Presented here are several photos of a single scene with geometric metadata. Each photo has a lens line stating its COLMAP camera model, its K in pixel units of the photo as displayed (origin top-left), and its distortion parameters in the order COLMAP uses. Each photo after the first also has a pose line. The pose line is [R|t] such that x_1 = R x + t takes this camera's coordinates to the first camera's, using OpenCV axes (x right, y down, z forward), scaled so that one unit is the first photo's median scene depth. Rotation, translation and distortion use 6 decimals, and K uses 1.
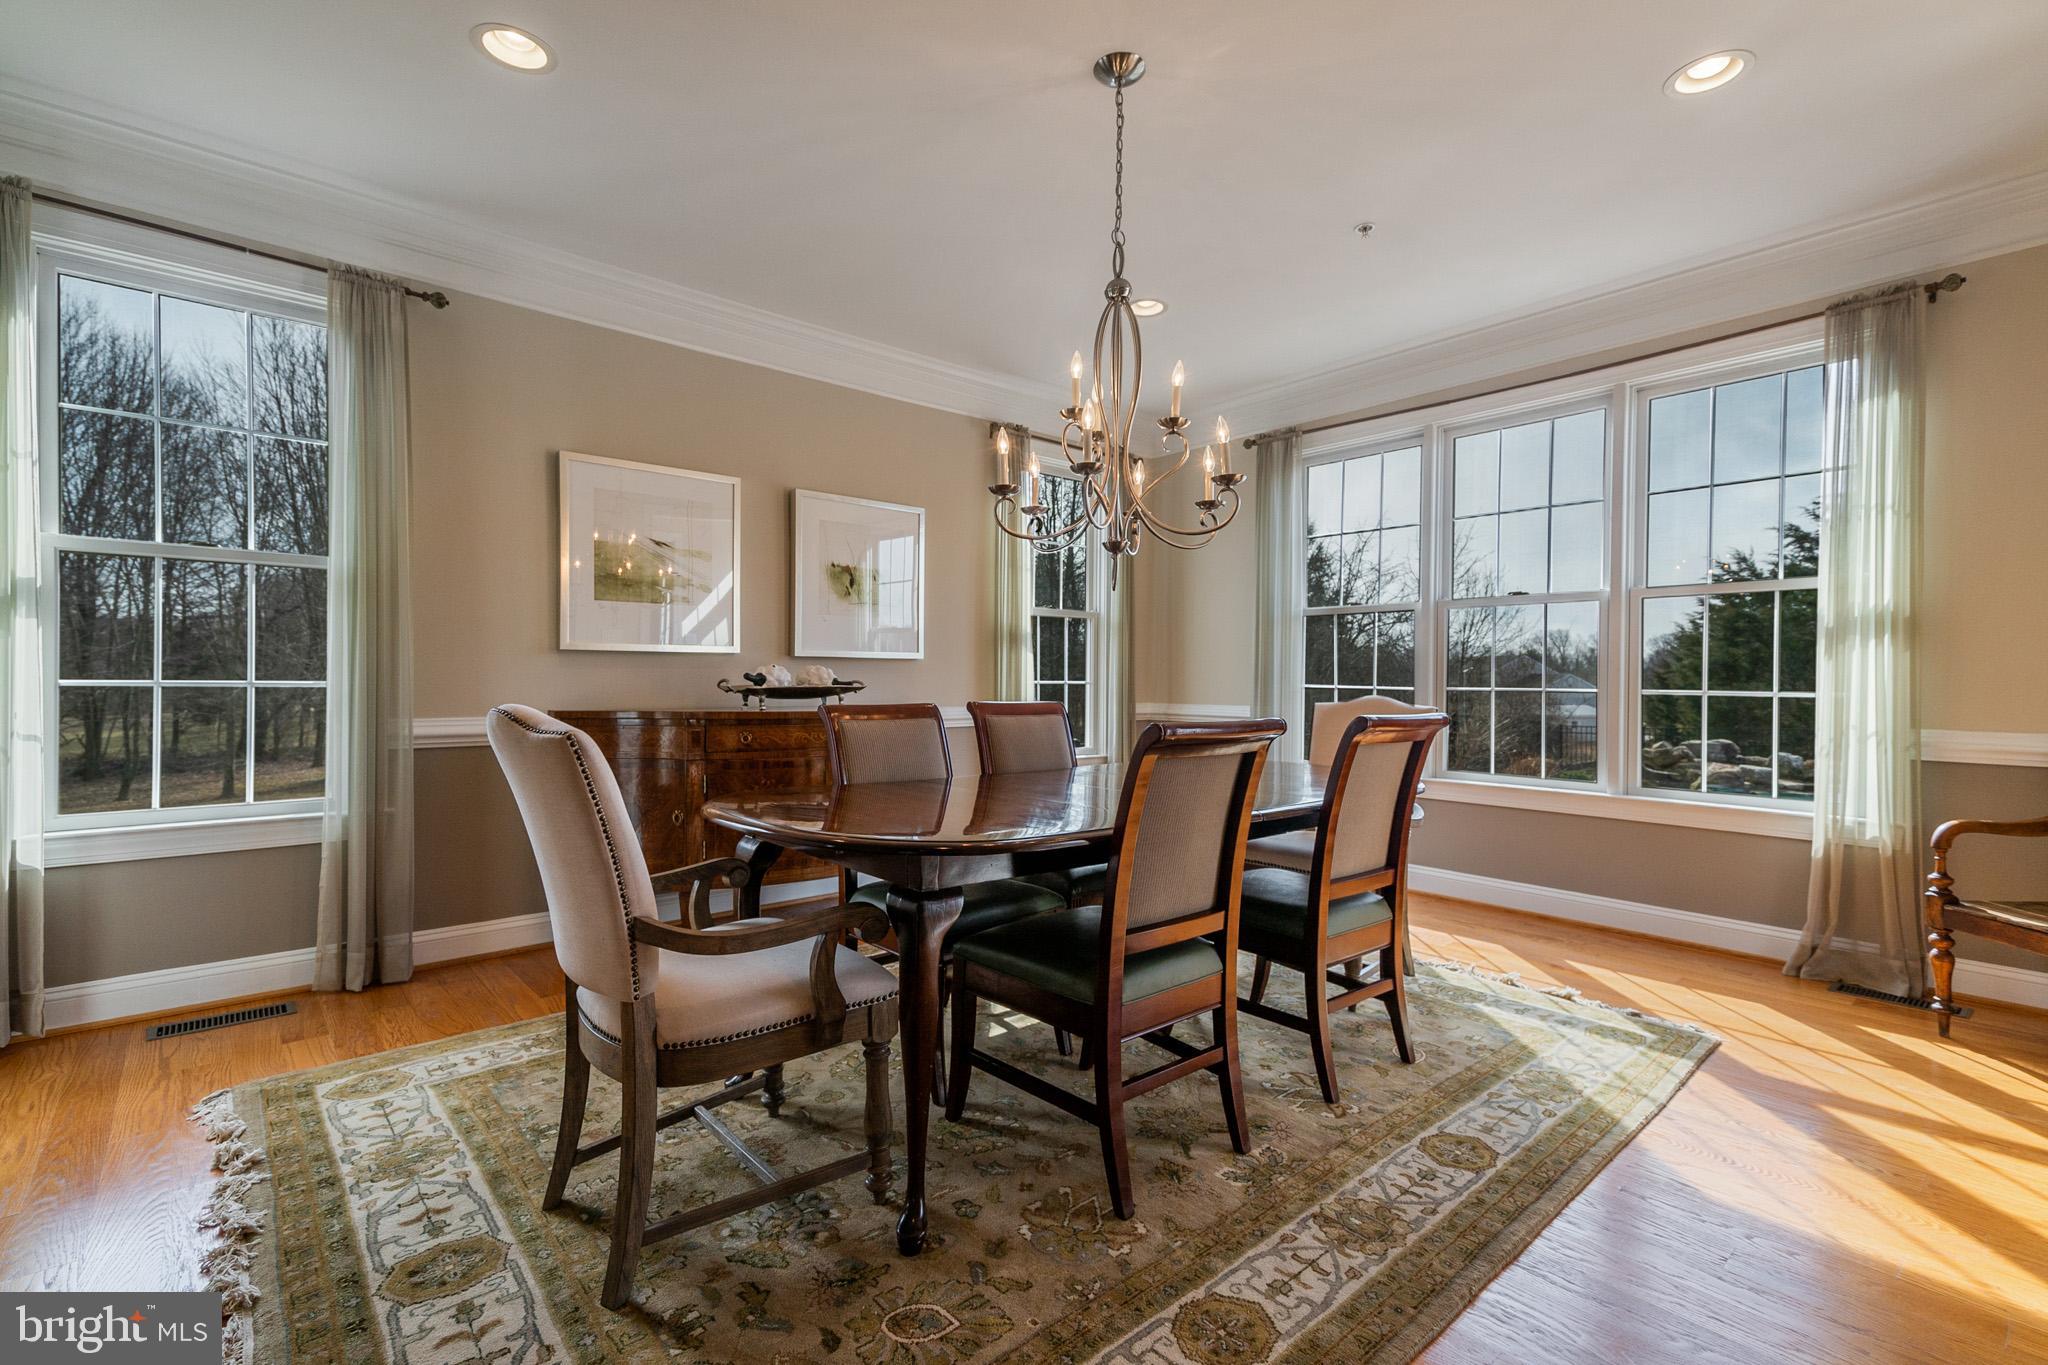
lens RADIAL K [[940.9, 0, 1029.4], [0, 940.9, 684.7], [0, 0, 1]] dist [0.019102, 0.000172]
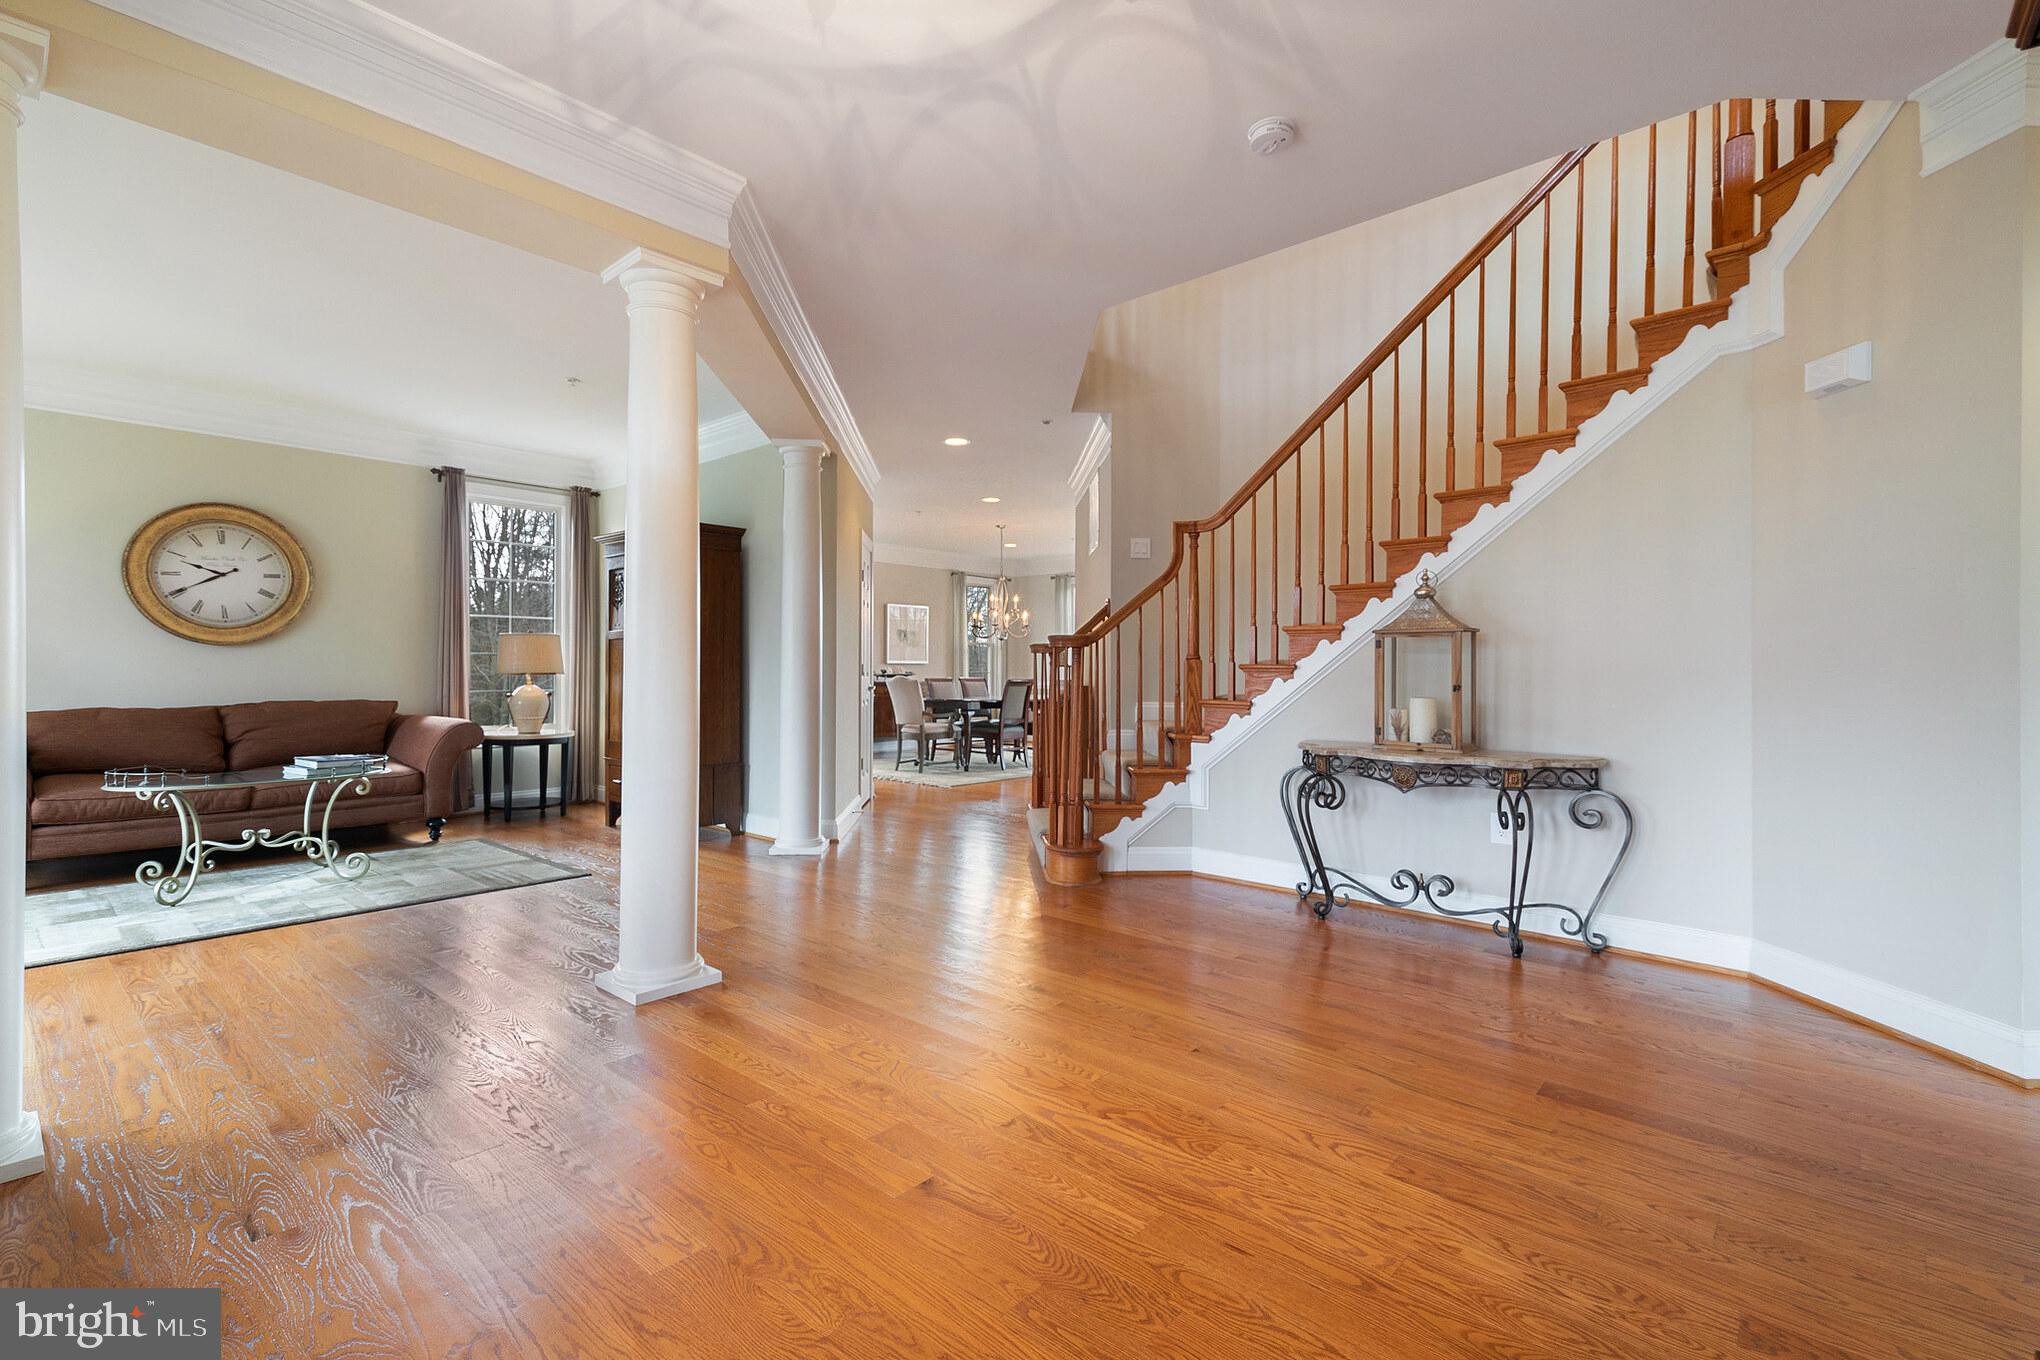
lens RADIAL K [[937.3, 0, 1025.4], [0, 937.3, 682.2], [0, 0, 1]] dist [0.019102, 0.000172]
pose [[0.992079, -0.009418, 0.125264, -0.191301], [0.007864, 0.999886, 0.012896, -0.007312], [-0.125371, -0.011809, 0.992040, -1.830815]]
